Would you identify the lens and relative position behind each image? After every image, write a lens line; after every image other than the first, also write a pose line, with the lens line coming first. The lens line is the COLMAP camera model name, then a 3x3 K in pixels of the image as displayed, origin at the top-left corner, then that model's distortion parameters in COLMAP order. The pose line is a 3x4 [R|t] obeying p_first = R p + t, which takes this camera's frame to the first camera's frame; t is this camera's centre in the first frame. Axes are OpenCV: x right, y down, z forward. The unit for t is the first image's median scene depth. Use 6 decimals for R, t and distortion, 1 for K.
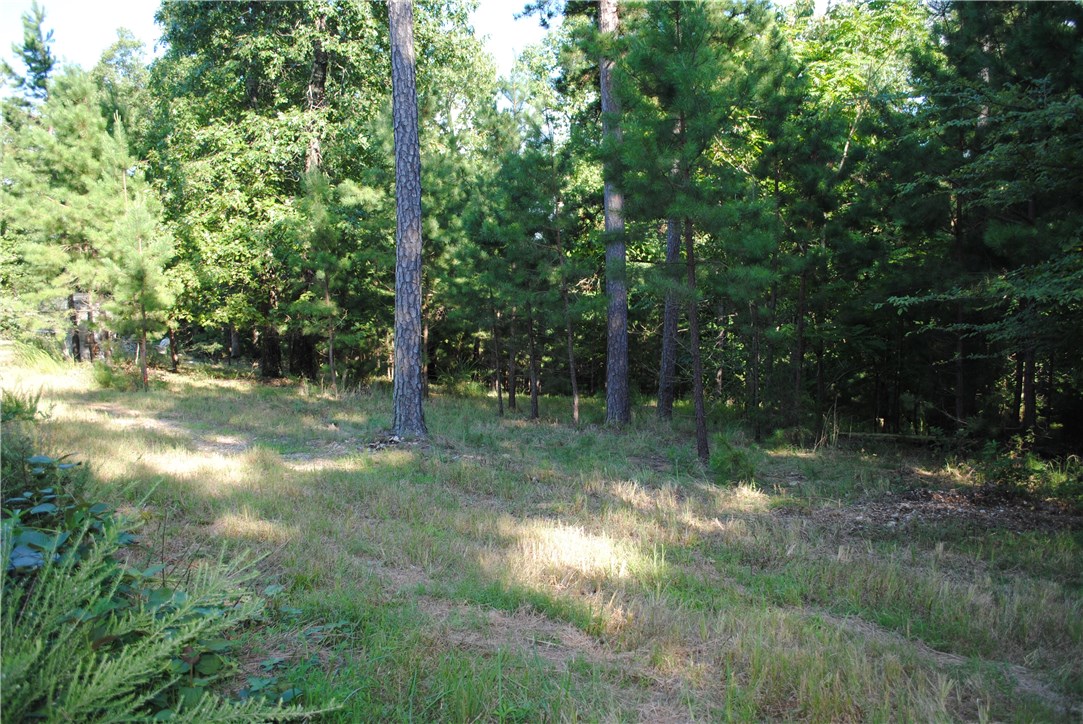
lens RADIAL K [[854.4, 0, 541.5], [0, 854.4, 360.2], [0, 0, 1]] dist [-0.082899, 0.014150]
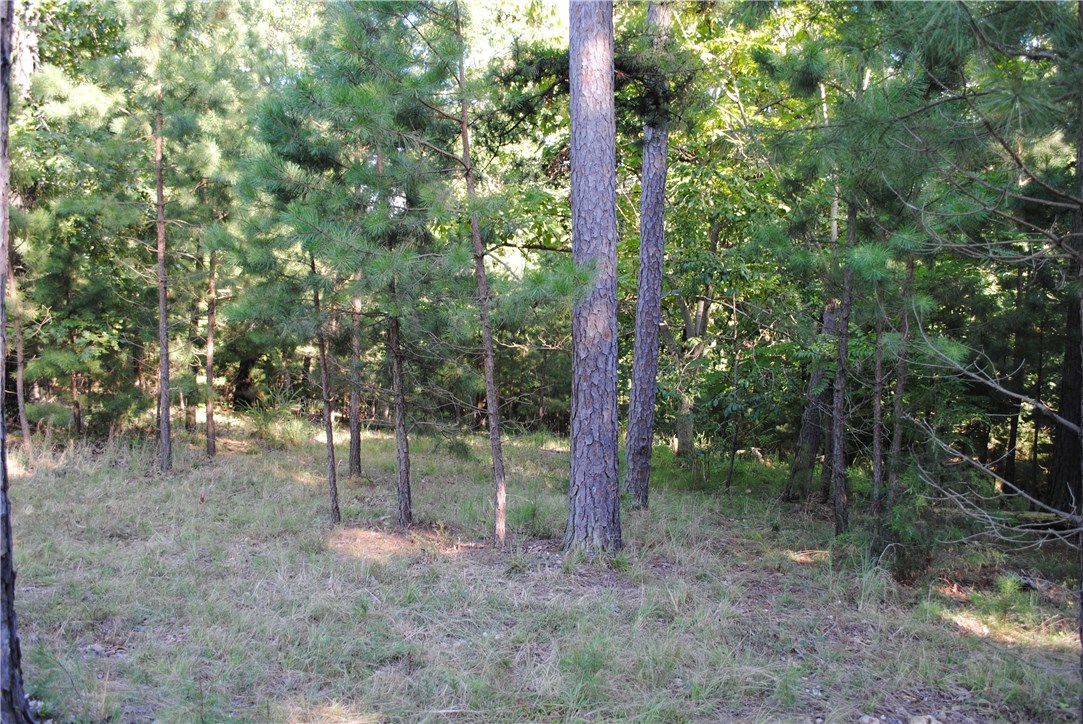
lens RADIAL K [[854.4, 0, 544.5], [0, 854.4, 358.6], [0, 0, 1]] dist [-0.082899, 0.014150]
pose [[0.982324, -0.003182, 0.187159, -0.015227], [0.006632, 0.999819, -0.017807, -0.012947], [-0.187069, 0.018733, 0.982168, 0.379909]]
